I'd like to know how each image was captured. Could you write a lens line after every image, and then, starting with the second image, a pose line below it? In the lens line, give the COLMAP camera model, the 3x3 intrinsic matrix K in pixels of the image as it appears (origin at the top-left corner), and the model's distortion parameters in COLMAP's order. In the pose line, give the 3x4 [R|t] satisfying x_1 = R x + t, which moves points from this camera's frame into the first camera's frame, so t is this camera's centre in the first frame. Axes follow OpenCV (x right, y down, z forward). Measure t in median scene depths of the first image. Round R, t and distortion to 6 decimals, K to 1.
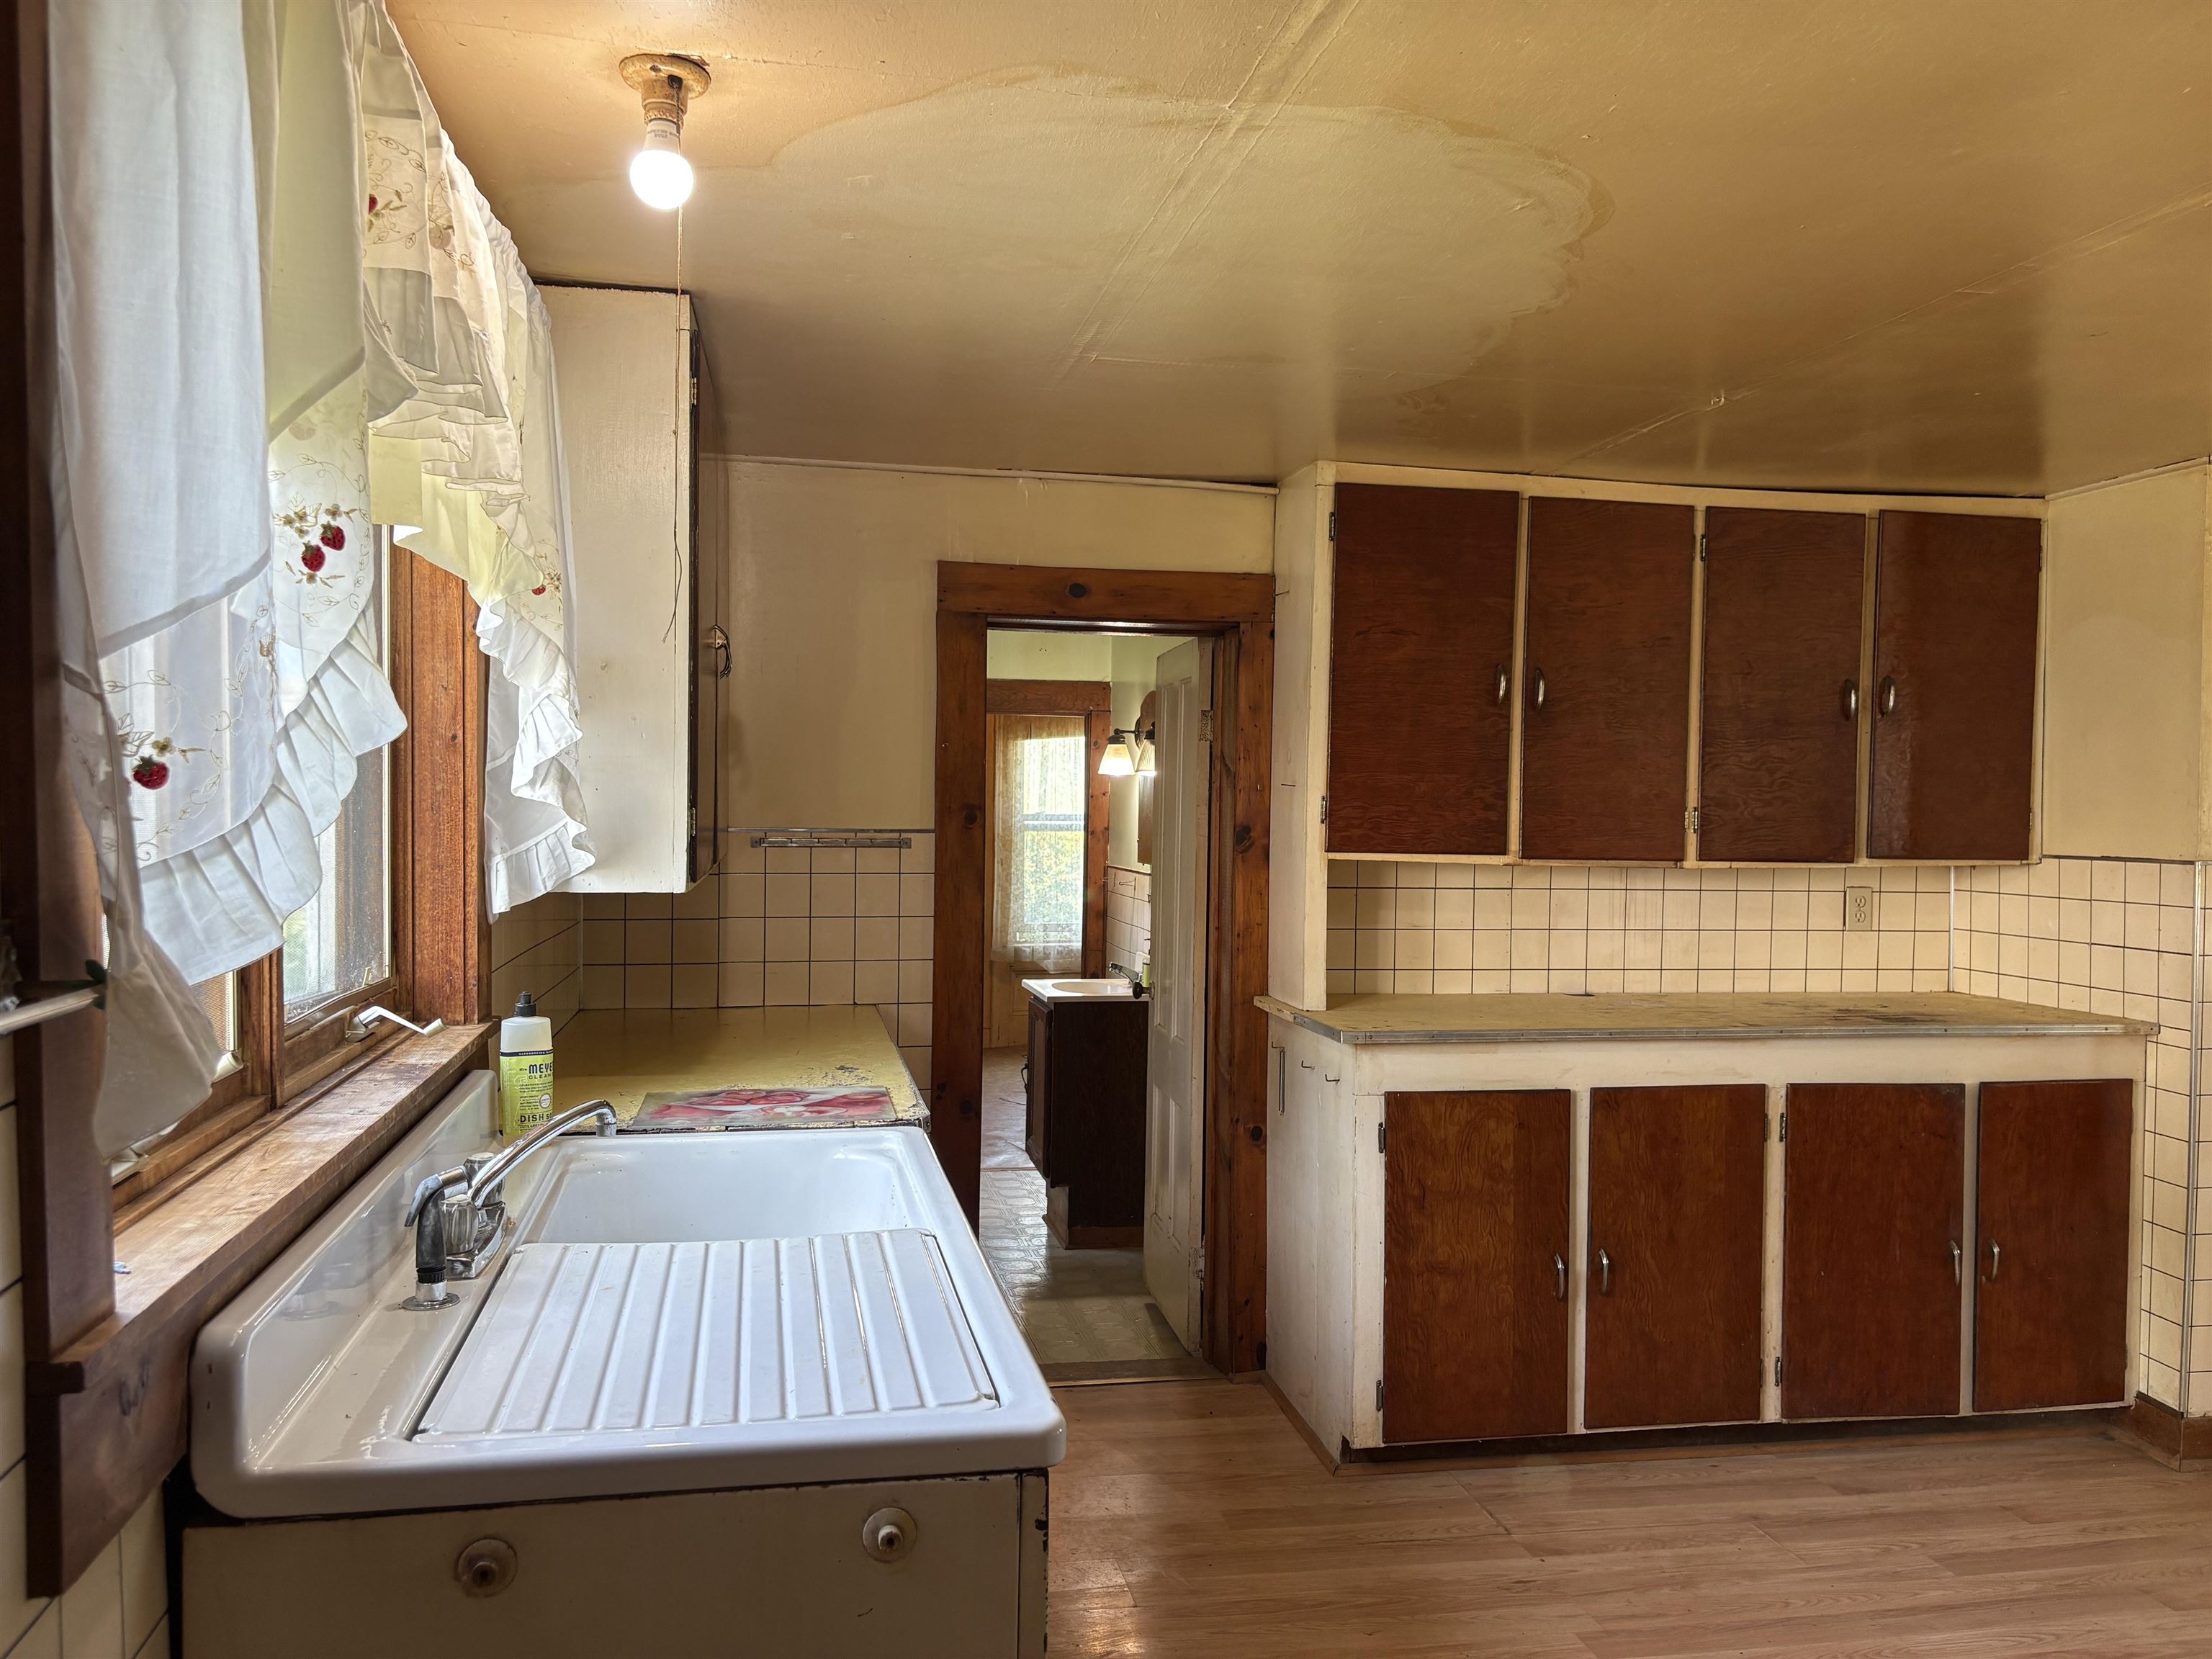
lens RADIAL K [[1695.0, 0, 1103.4], [0, 1695.0, 826.6], [0, 0, 1]] dist [0.006626, 0.002093]
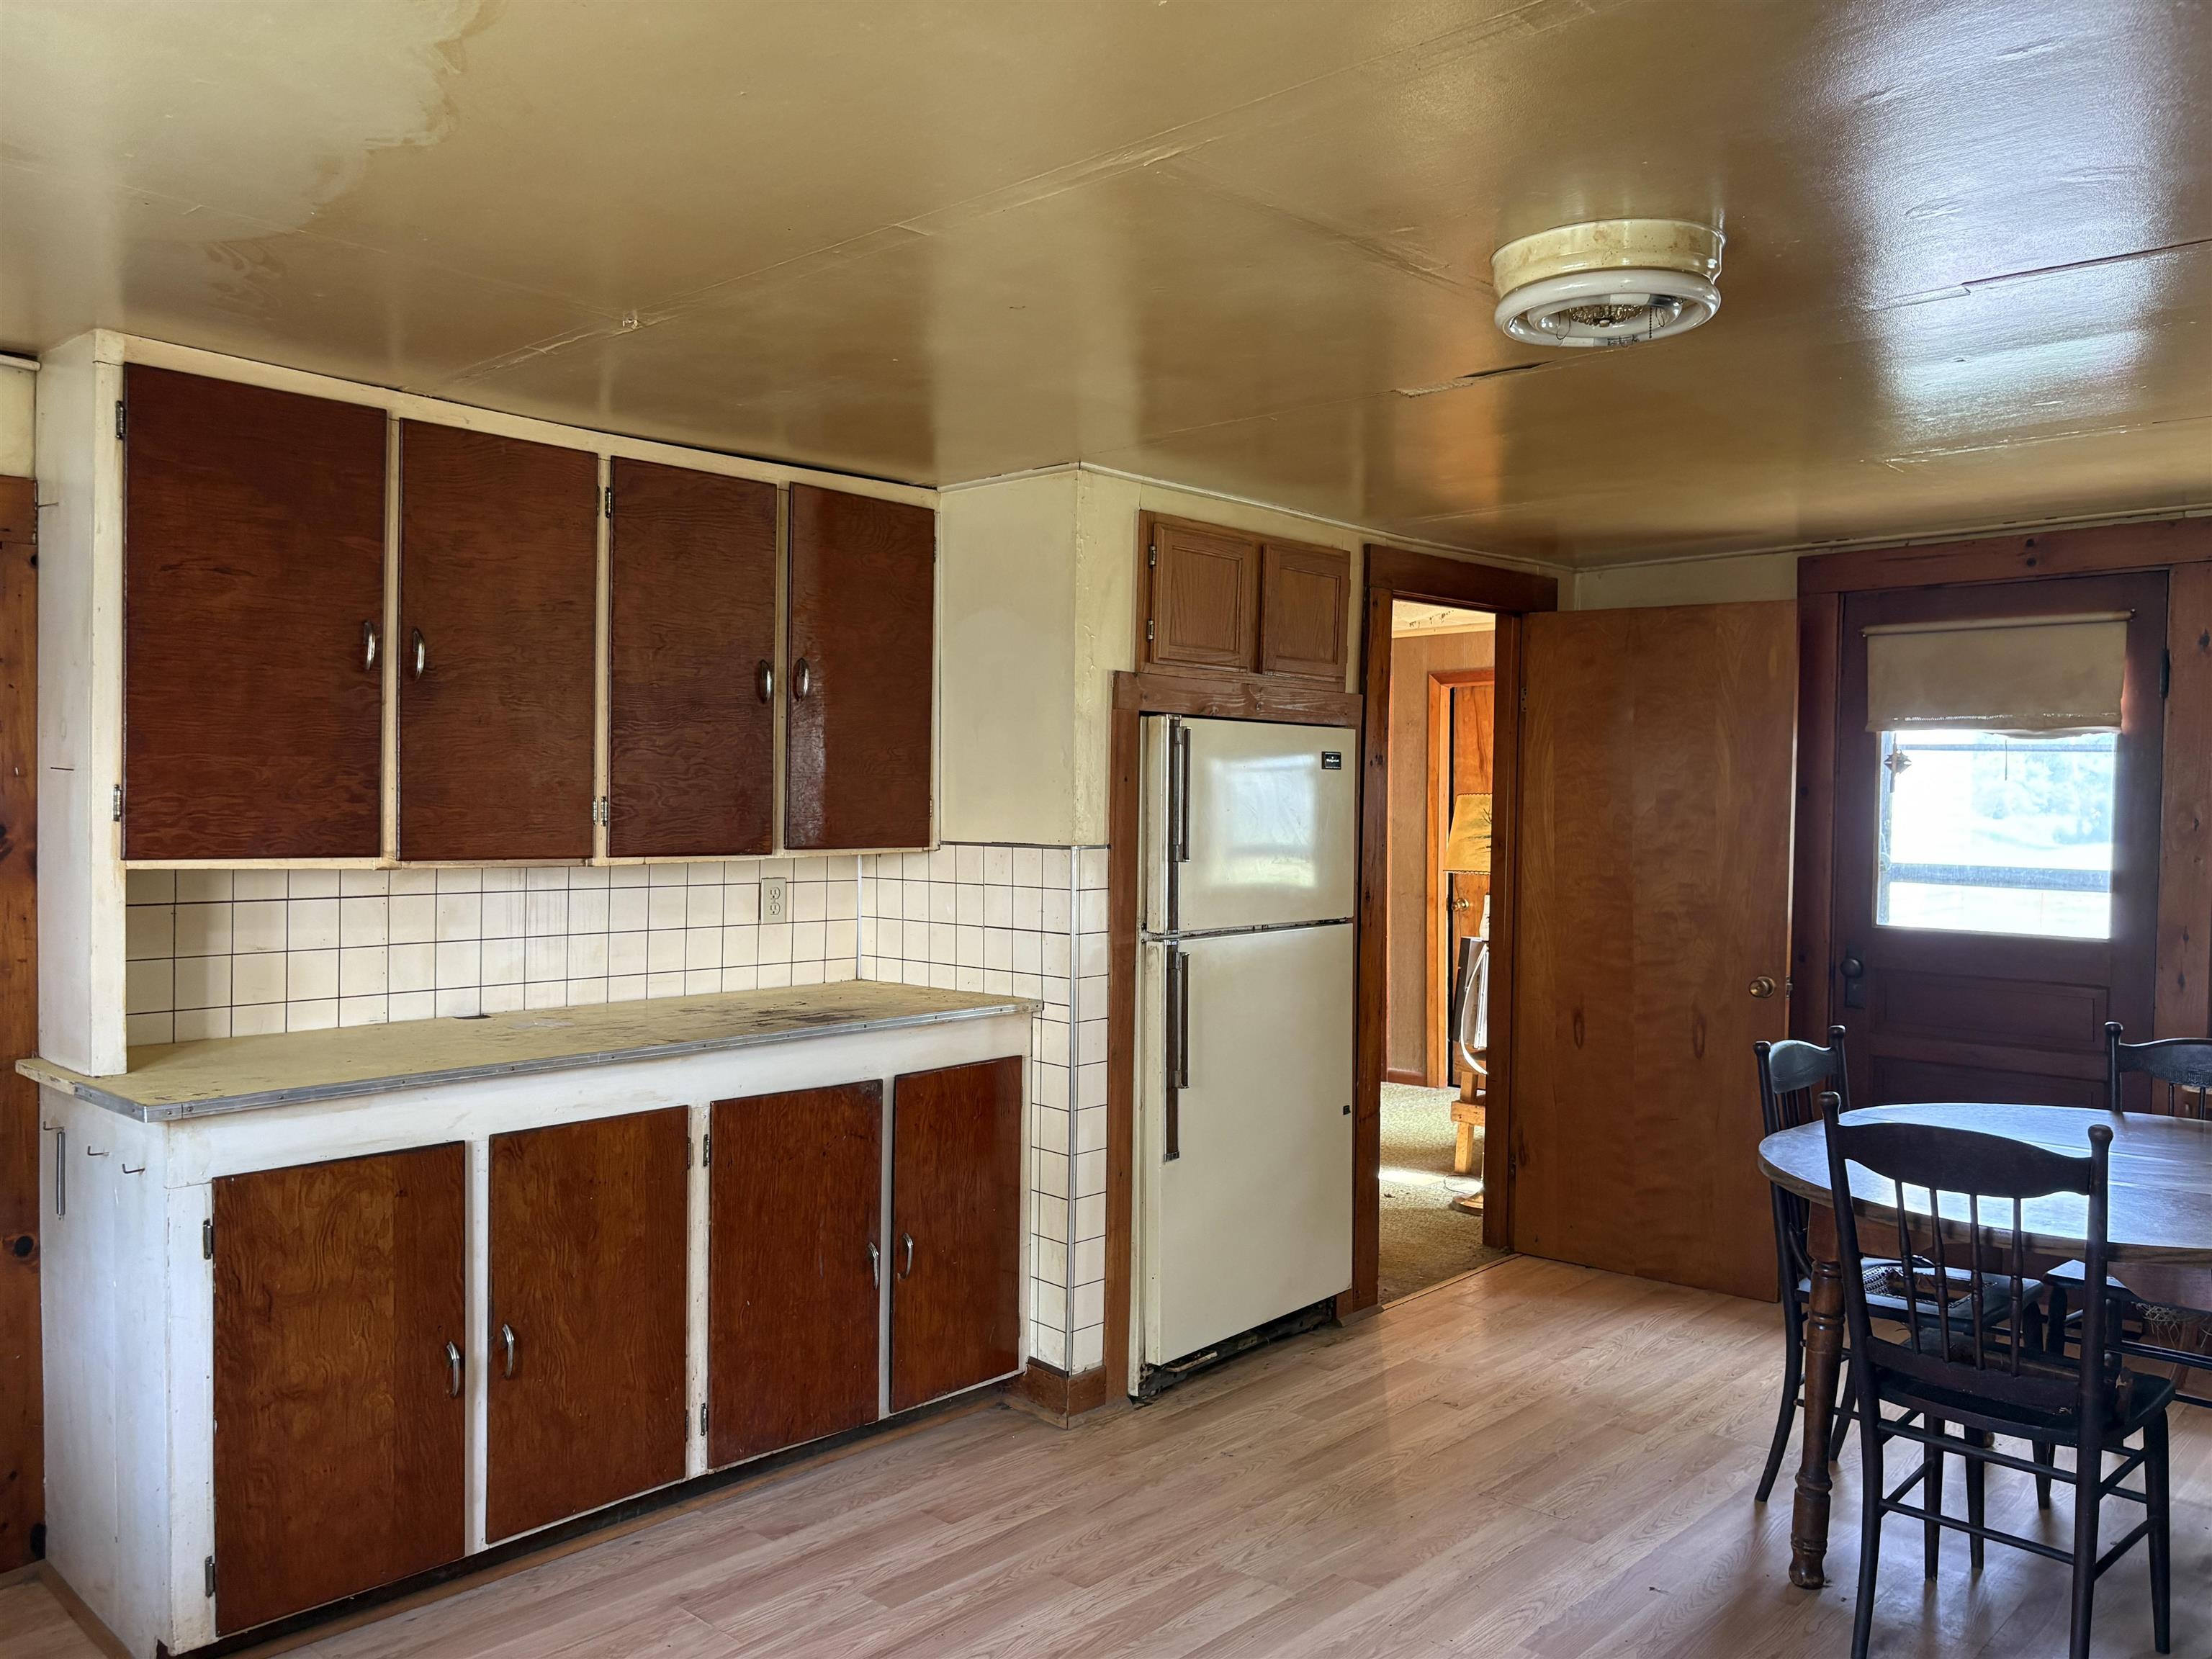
lens RADIAL K [[1695.0, 0, 1099.0], [0, 1695.0, 820.6], [0, 0, 1]] dist [0.006626, 0.002093]
pose [[0.808147, -0.015183, 0.588785, 0.038572], [0.011034, 0.999883, 0.010639, -0.005710], [-0.588877, -0.002101, 0.808220, 0.142044]]
